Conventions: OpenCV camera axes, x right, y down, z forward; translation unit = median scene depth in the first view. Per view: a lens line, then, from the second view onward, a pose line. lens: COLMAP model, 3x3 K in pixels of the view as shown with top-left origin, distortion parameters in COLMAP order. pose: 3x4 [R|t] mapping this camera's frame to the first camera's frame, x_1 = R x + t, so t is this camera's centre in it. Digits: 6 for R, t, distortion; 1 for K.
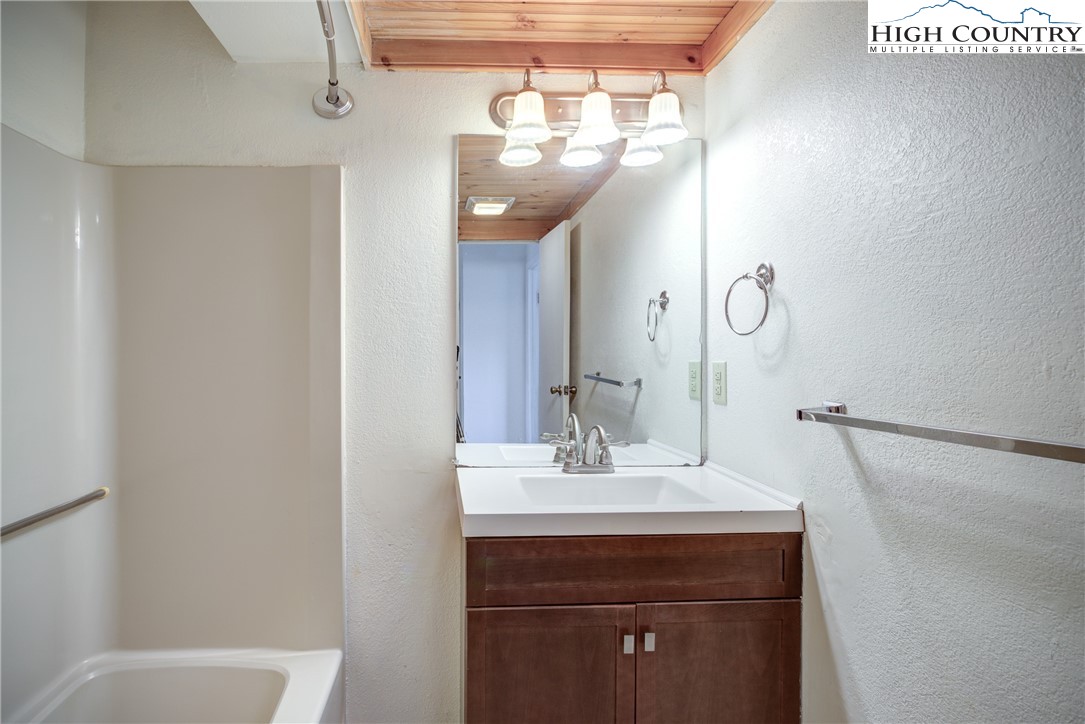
lens RADIAL K [[558.2, 0, 462.0], [0, 558.2, 348.3], [0, 0, 1]] dist [-0.003786, -0.000601]
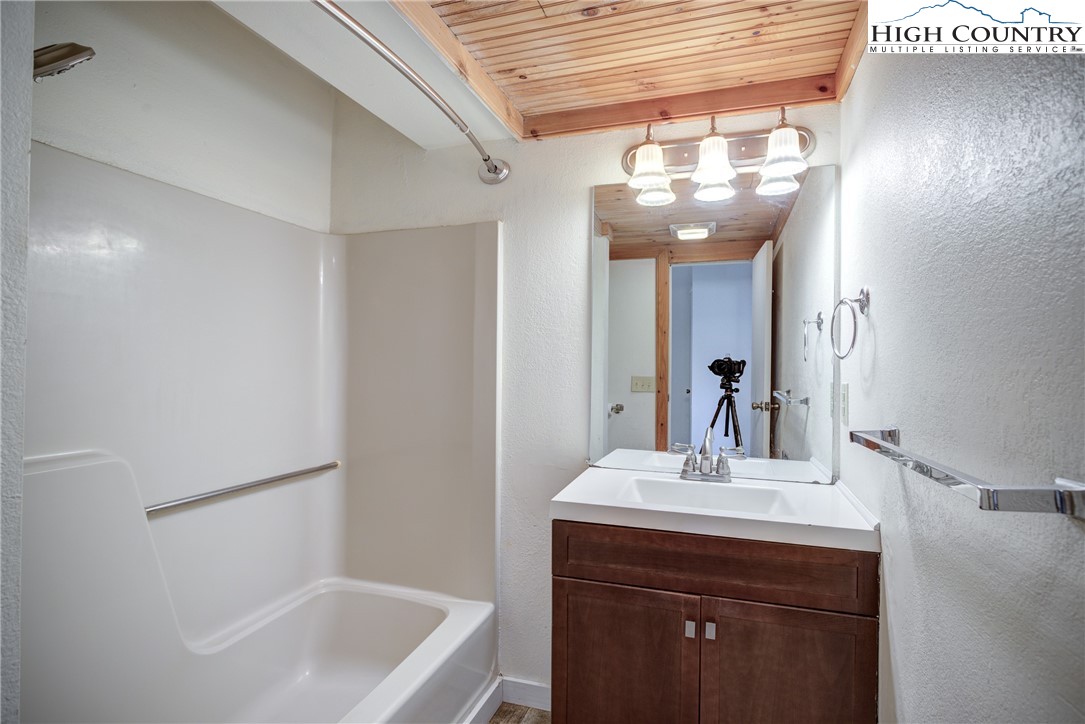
lens RADIAL K [[515.6, 0, 537.1], [0, 515.6, 358.8], [0, 0, 1]] dist [-0.000354, 0.000424]
pose [[0.945562, 0.009817, -0.325295, 0.285647], [-0.011523, 0.999928, -0.003317, -0.013252], [0.325239, 0.006885, 0.945607, -0.087800]]
